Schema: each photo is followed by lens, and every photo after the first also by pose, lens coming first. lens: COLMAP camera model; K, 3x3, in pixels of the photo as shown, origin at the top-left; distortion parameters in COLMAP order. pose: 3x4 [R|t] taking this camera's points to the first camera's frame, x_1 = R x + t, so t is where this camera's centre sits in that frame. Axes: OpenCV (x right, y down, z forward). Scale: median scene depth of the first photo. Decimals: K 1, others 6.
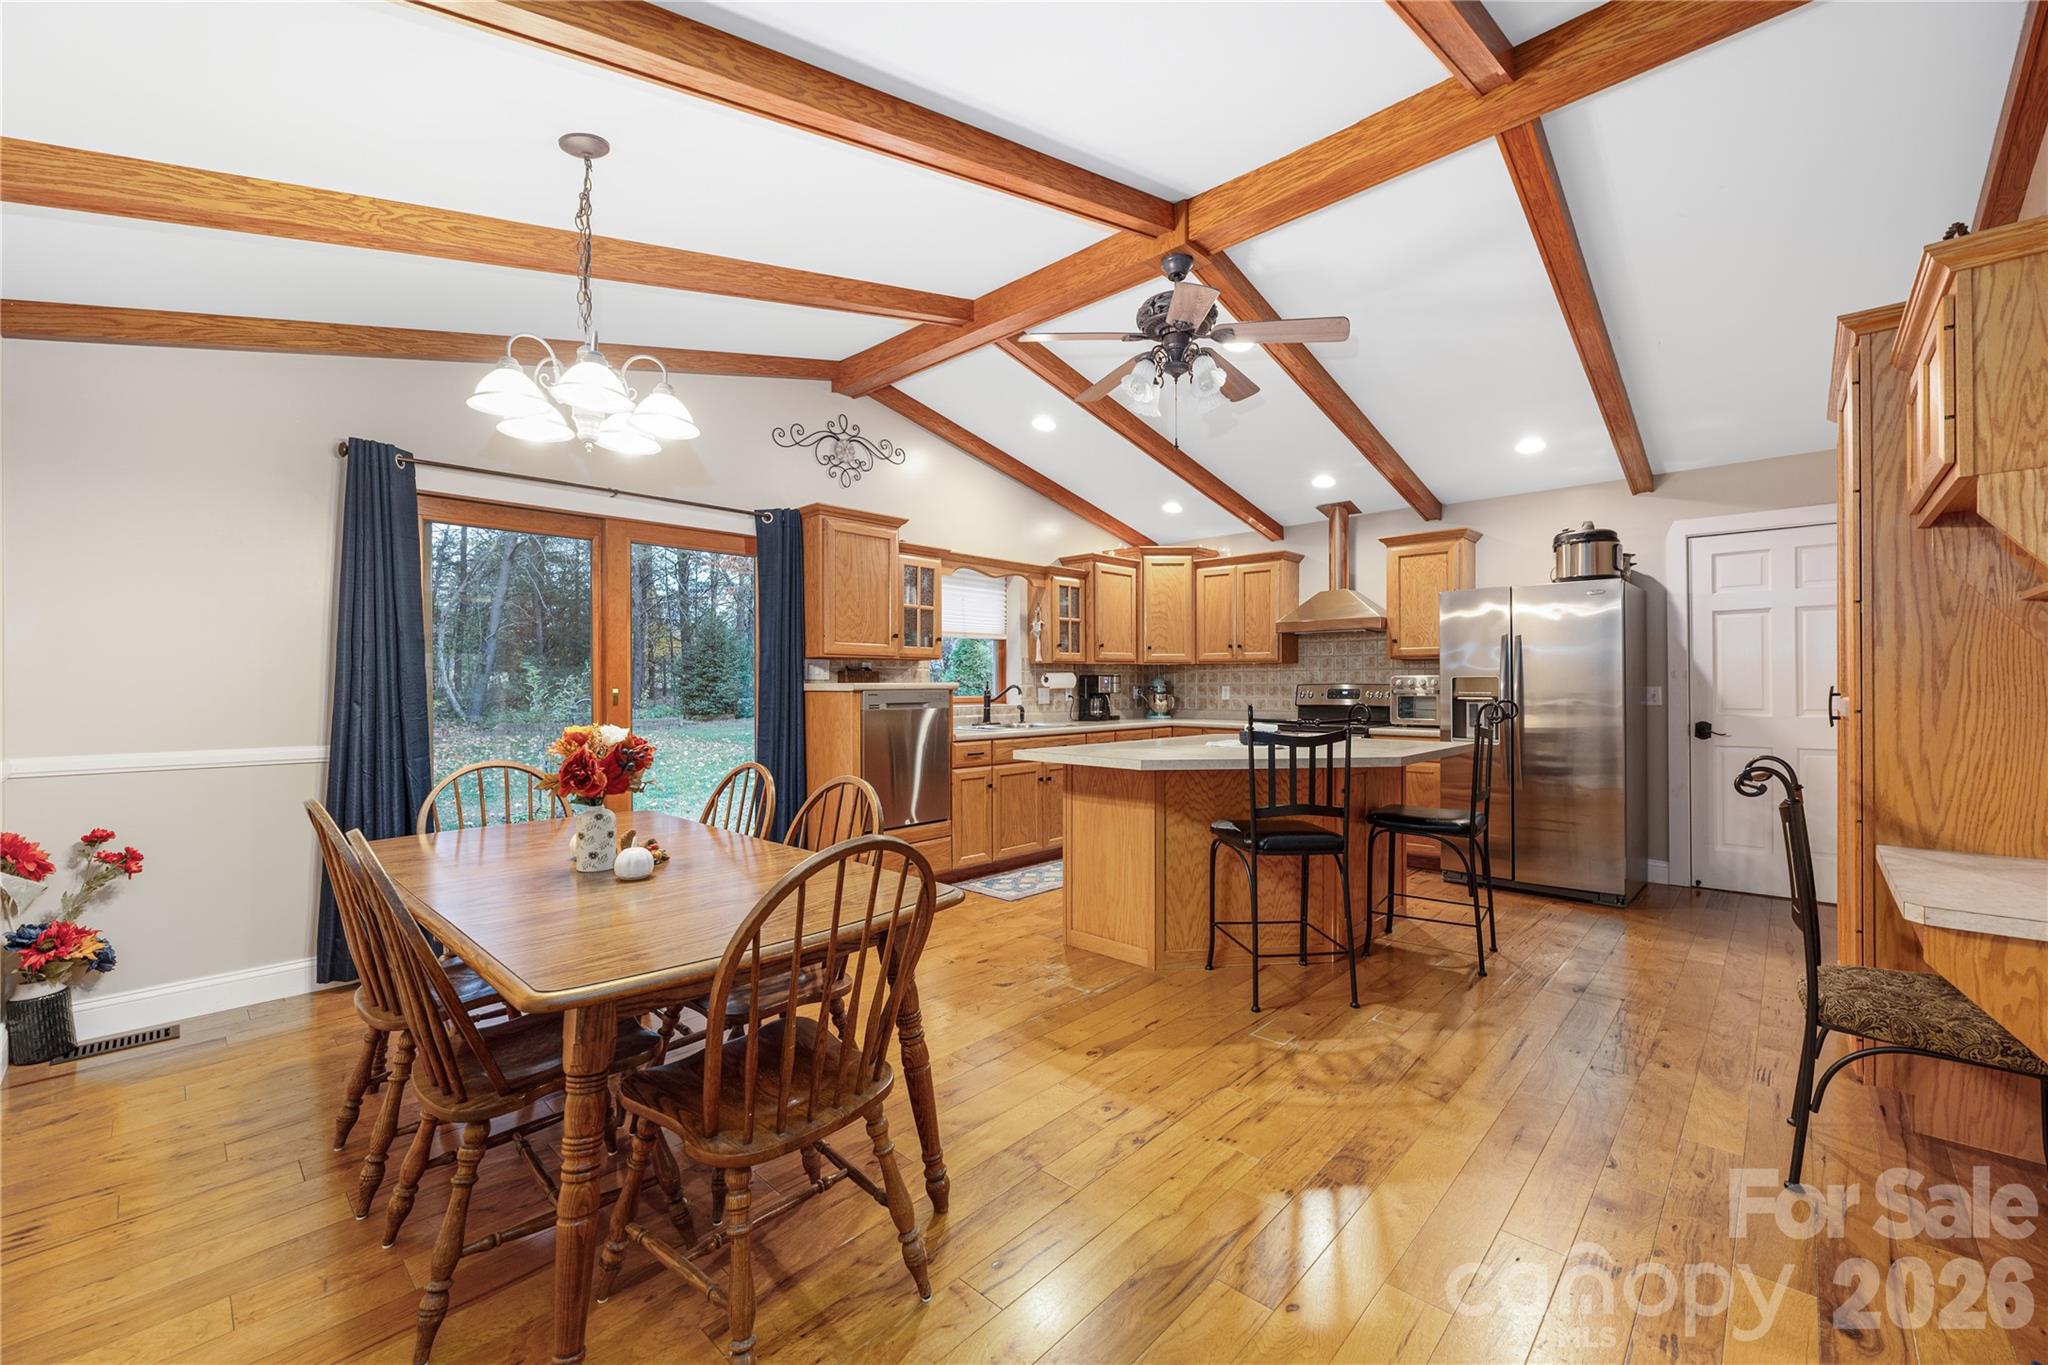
lens RADIAL K [[825.8, 0, 1024.0], [0, 825.8, 682.5], [0, 0, 1]] dist [-0.001974, -0.000180]
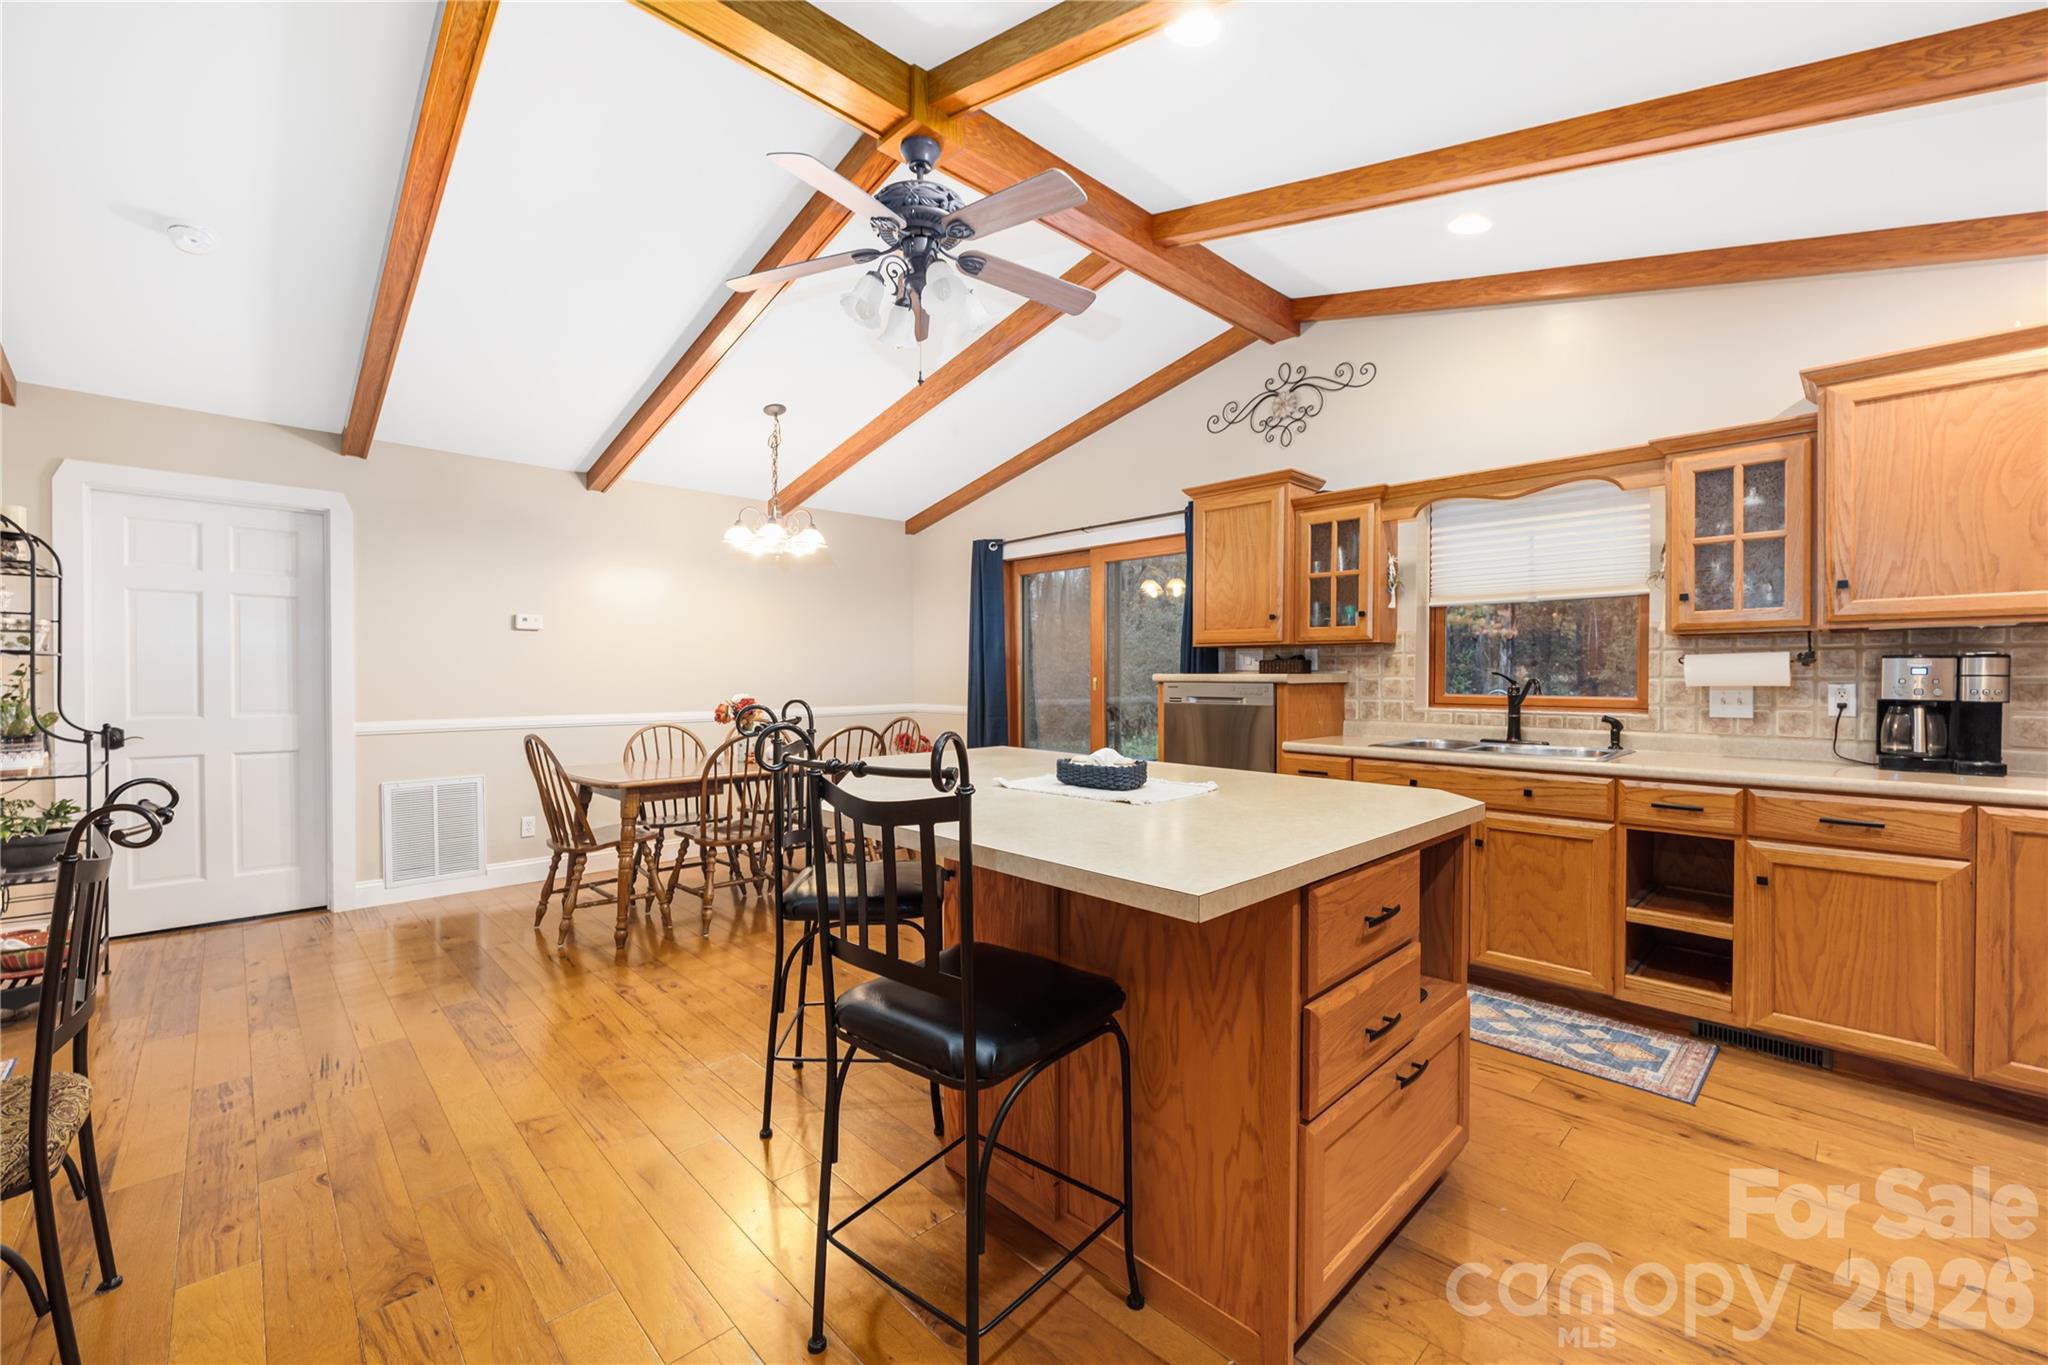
lens RADIAL K [[825.8, 0, 1024.0], [0, 825.8, 682.5], [0, 0, 1]] dist [-0.001974, -0.000180]
pose [[-0.052036, 0.015287, -0.998528, 0.648339], [0.002359, 0.999882, 0.015184, -0.004037], [0.998642, -0.001565, -0.052066, 0.755408]]
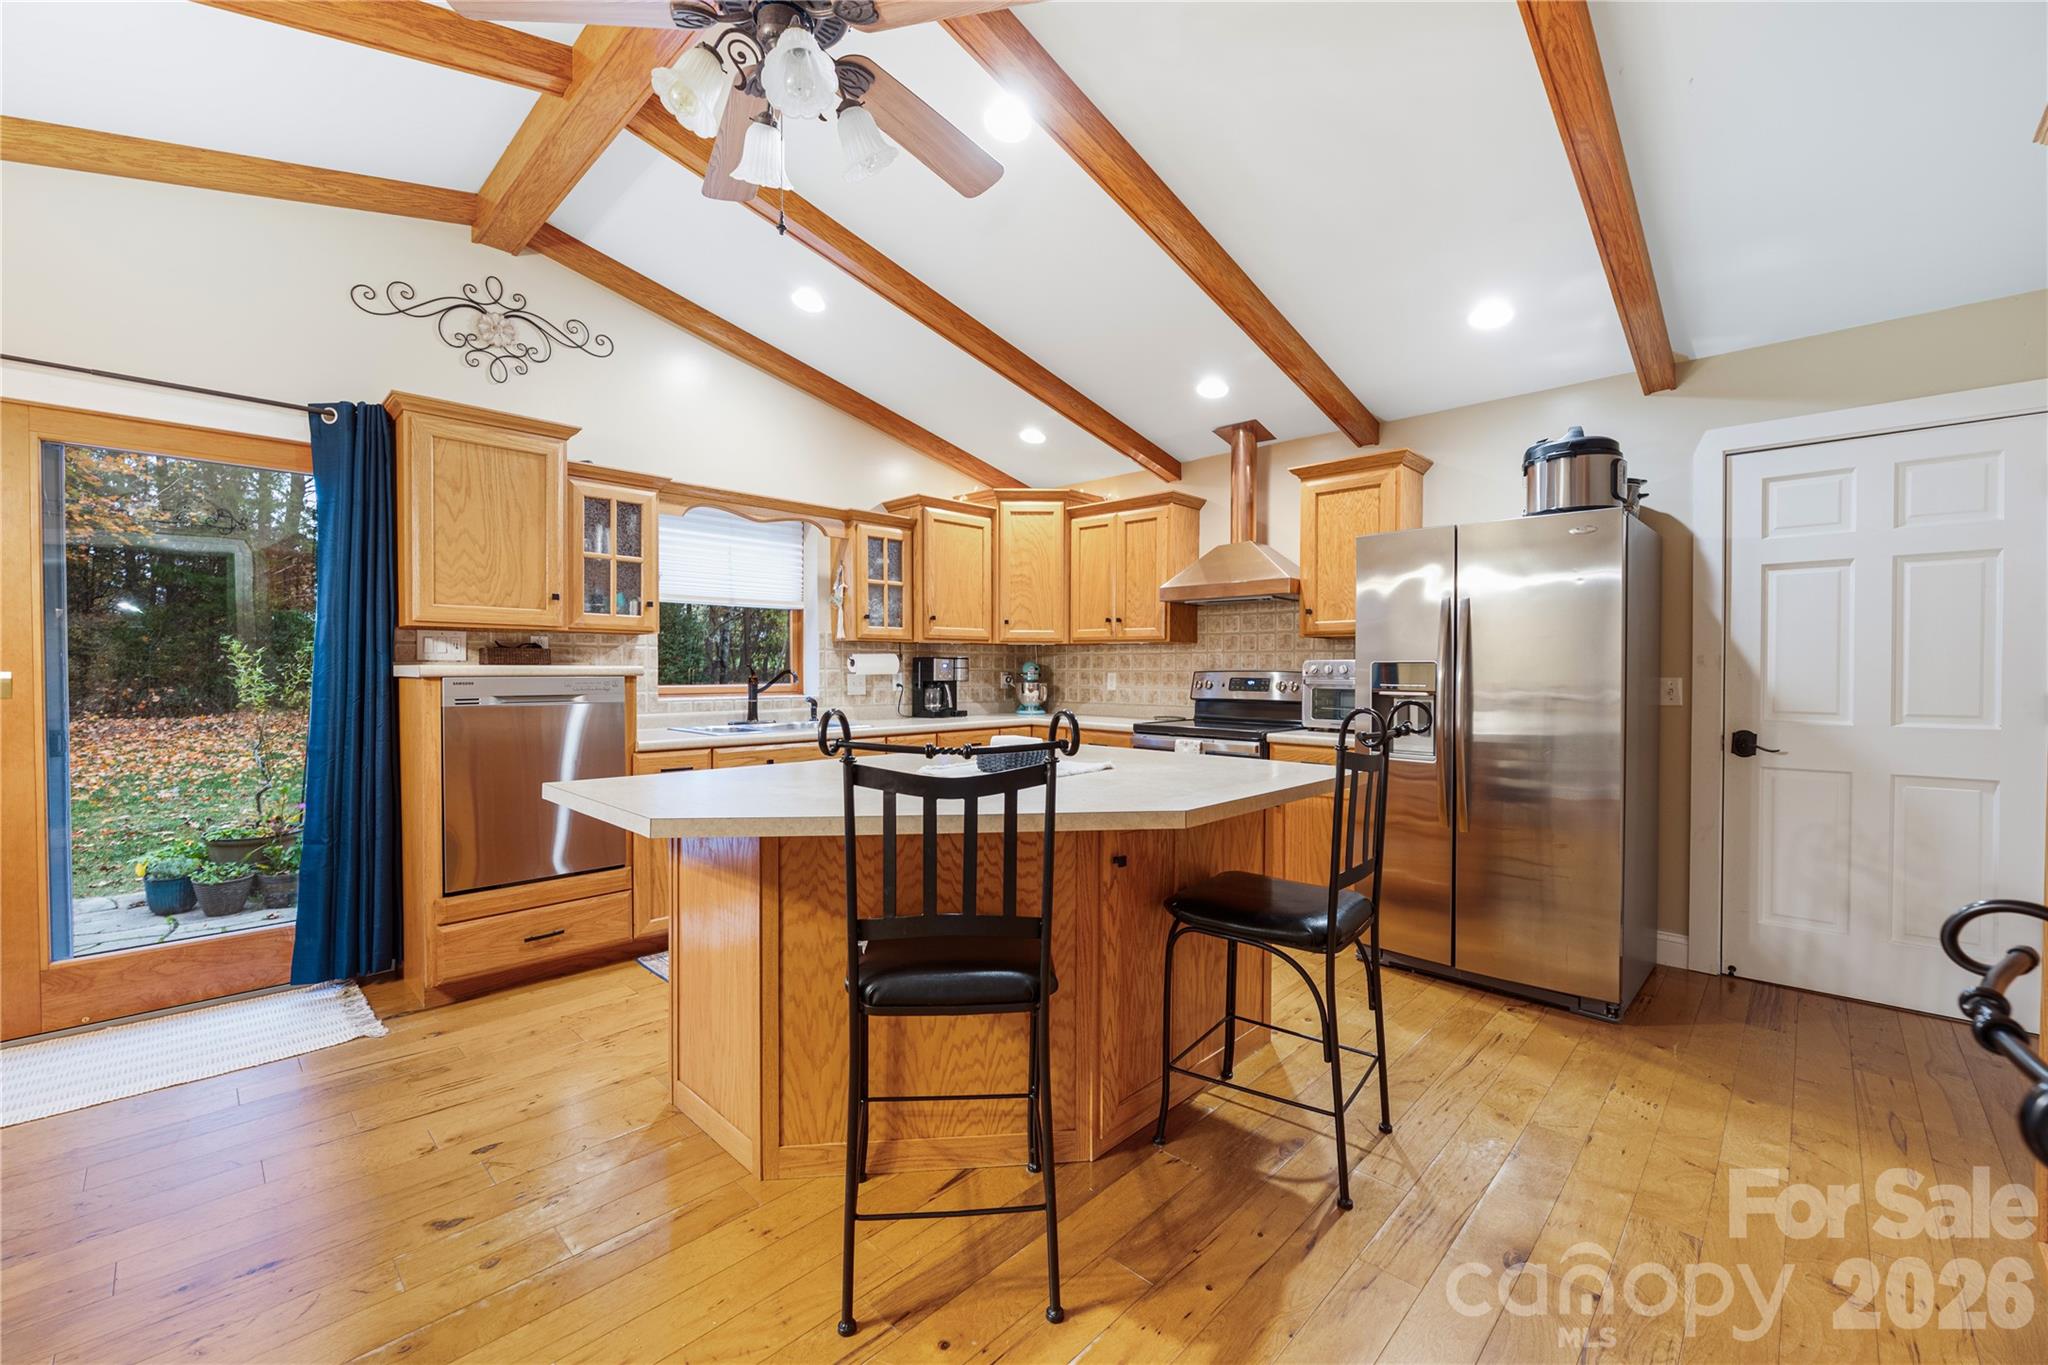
lens RADIAL K [[828.1, 0, 1024.0], [0, 828.1, 682.5], [0, 0, 1]] dist [-0.005048, 0.000063]
pose [[0.999914, 0.005989, -0.011692, 0.229509], [-0.005777, 0.999820, 0.018055, -0.000107], [0.011798, -0.017986, 0.999769, 0.301861]]
